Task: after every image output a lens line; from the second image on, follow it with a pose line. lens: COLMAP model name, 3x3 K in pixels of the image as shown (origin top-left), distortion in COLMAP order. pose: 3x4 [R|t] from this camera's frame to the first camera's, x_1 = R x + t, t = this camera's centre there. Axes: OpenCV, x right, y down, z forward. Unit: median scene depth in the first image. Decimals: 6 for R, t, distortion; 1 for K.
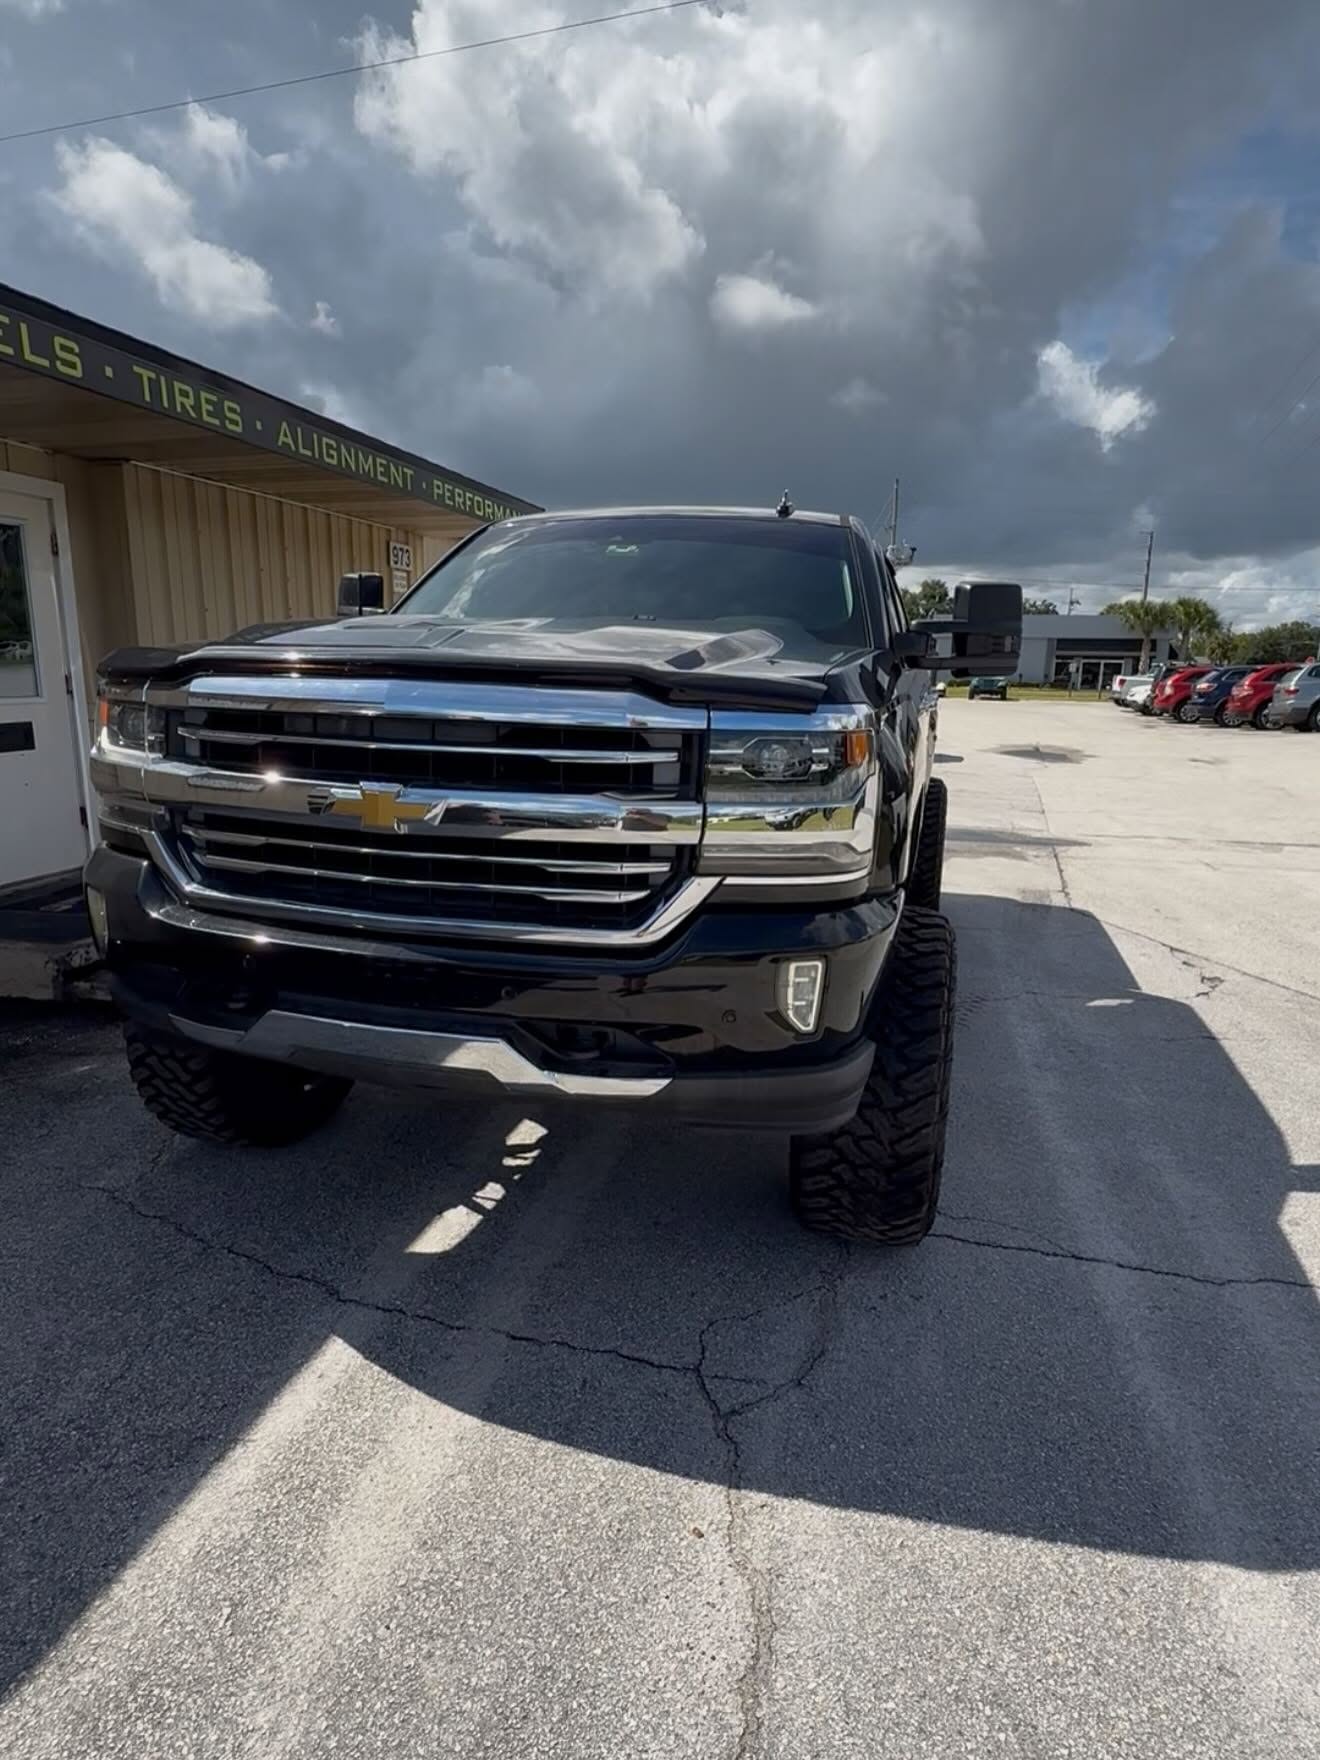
lens RADIAL K [[1041.1, 0, 638.6], [0, 1041.1, 884.1], [0, 0, 1]] dist [0.001781, 0.000456]
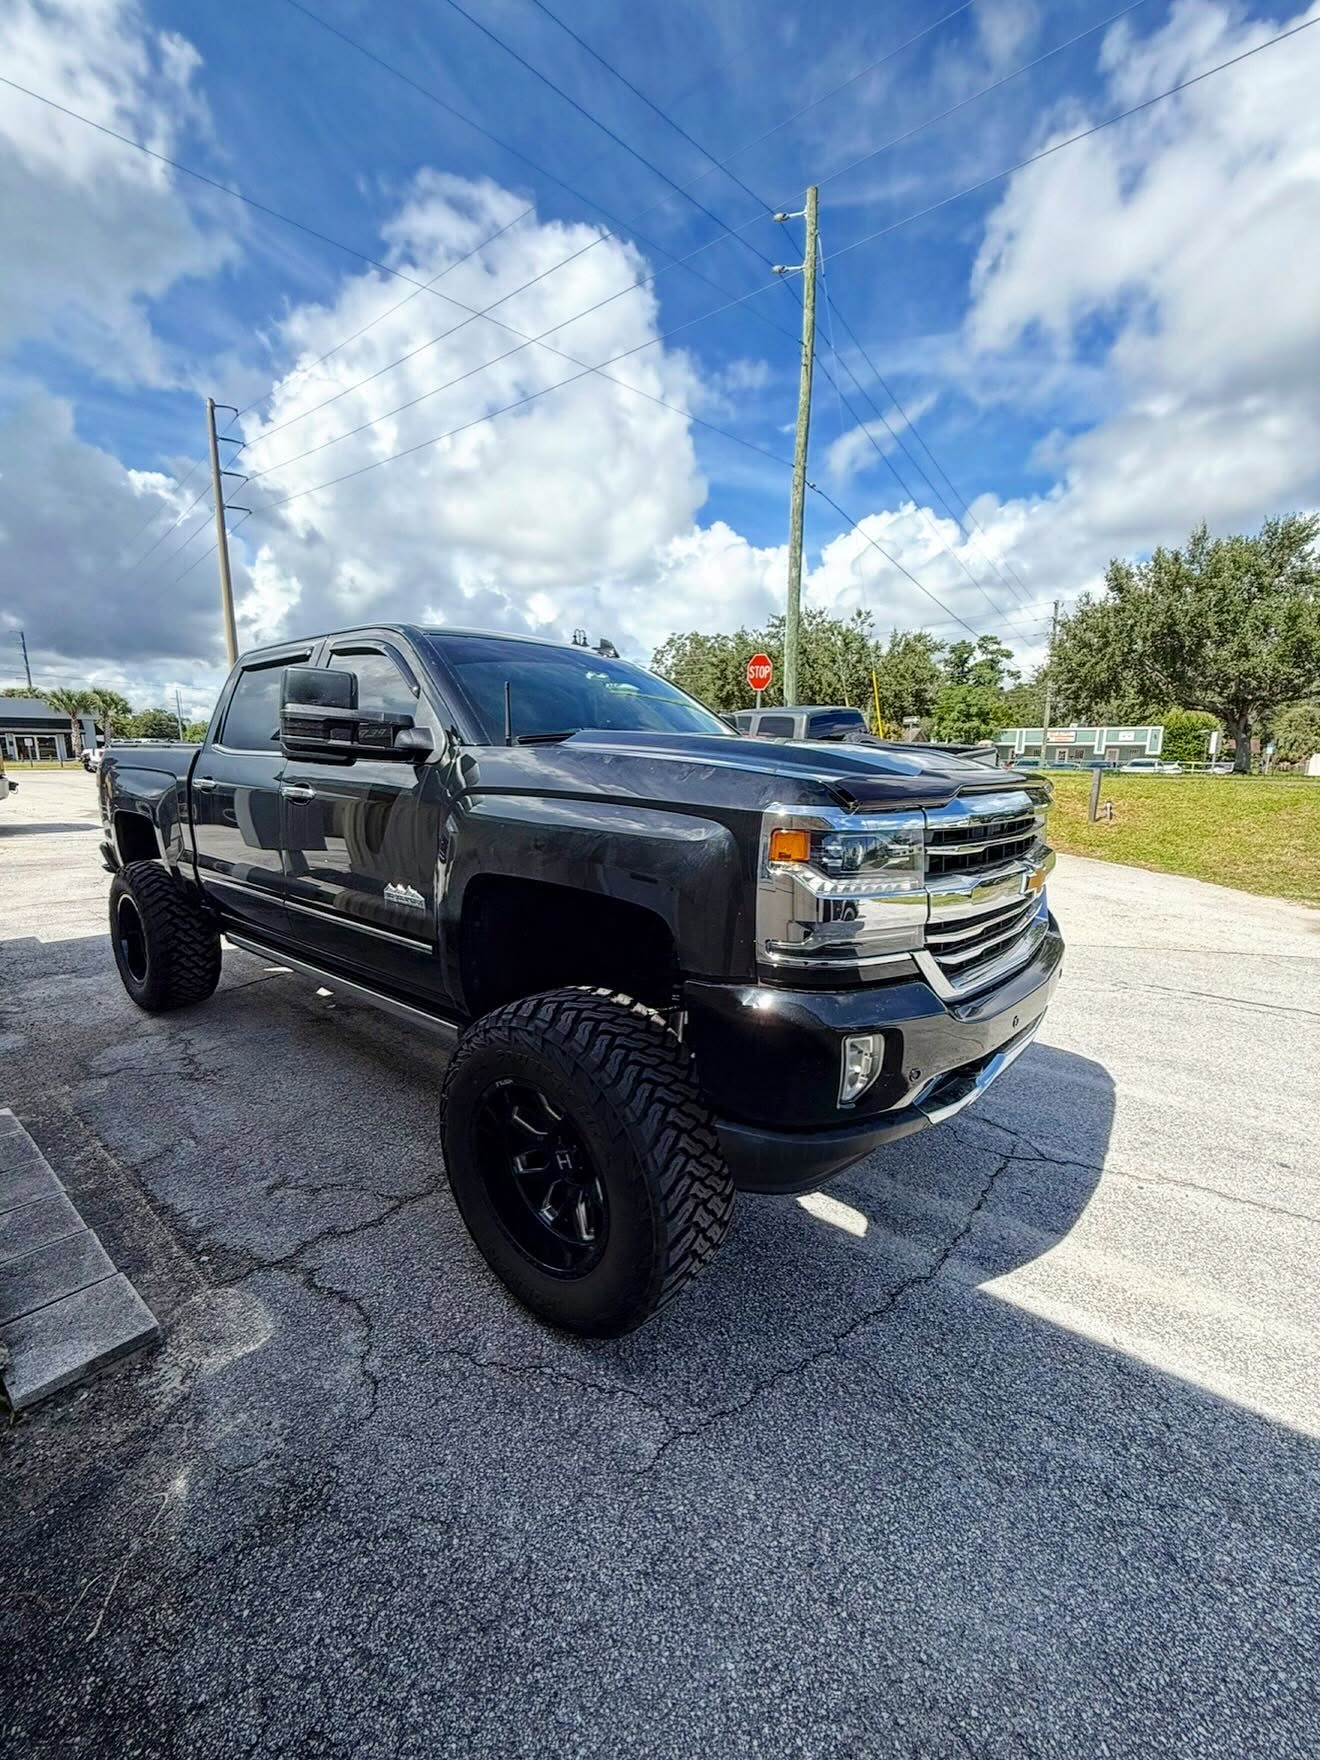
lens RADIAL K [[730.6, 0, 630.5], [0, 730.6, 877.2], [0, 0, 1]] dist [-0.003190, -0.000471]
pose [[0.420316, -0.172004, 0.890926, -0.558678], [0.188989, 0.976930, 0.099448, -0.111093], [-0.887478, 0.126576, 0.443127, 0.427983]]
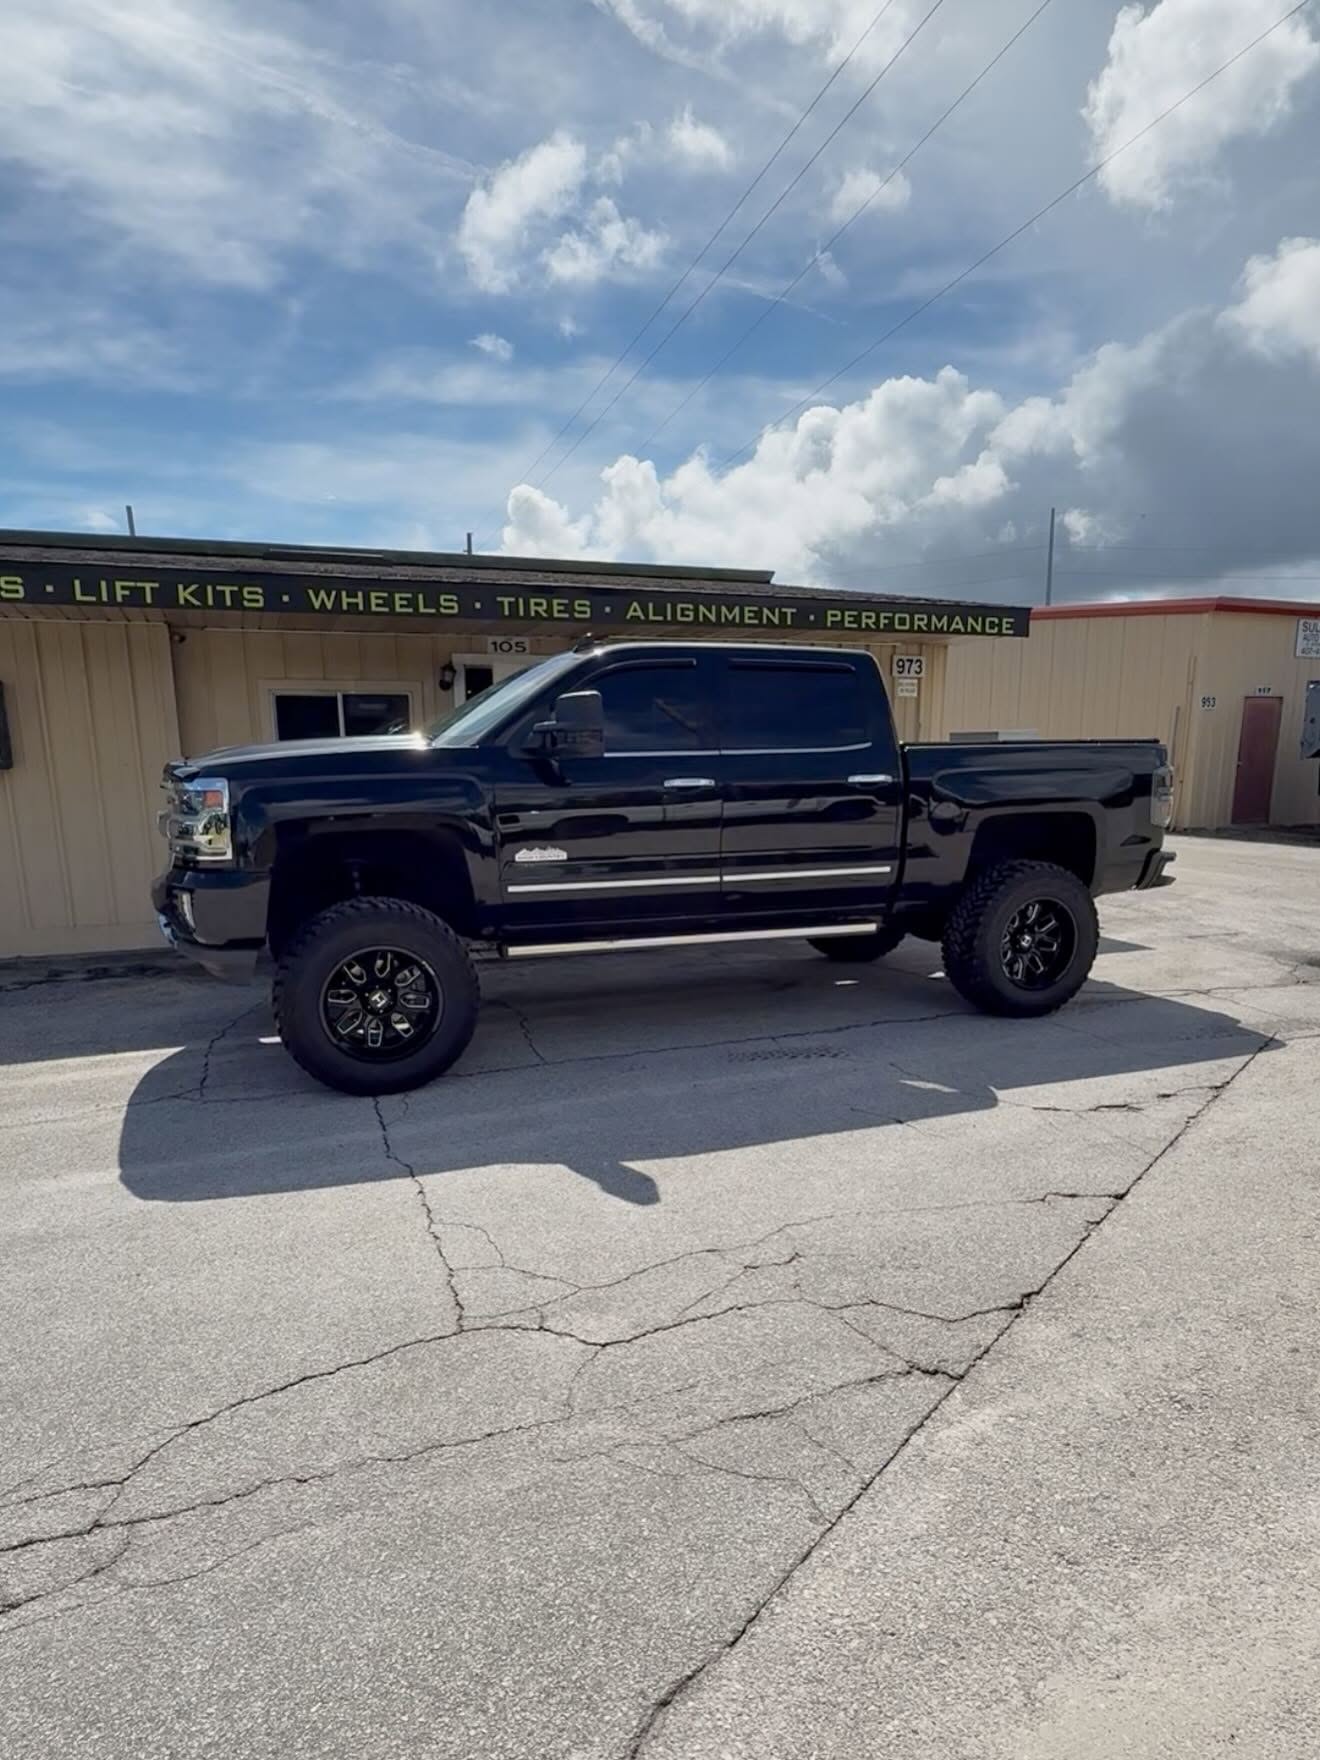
lens RADIAL K [[1041.1, 0, 638.6], [0, 1041.1, 884.1], [0, 0, 1]] dist [0.001781, 0.000456]
pose [[0.579585, 0.069938, -0.811905, 1.001367], [-0.145796, 0.989135, -0.018872, -0.012175], [0.801764, 0.129311, 0.583484, 0.190681]]
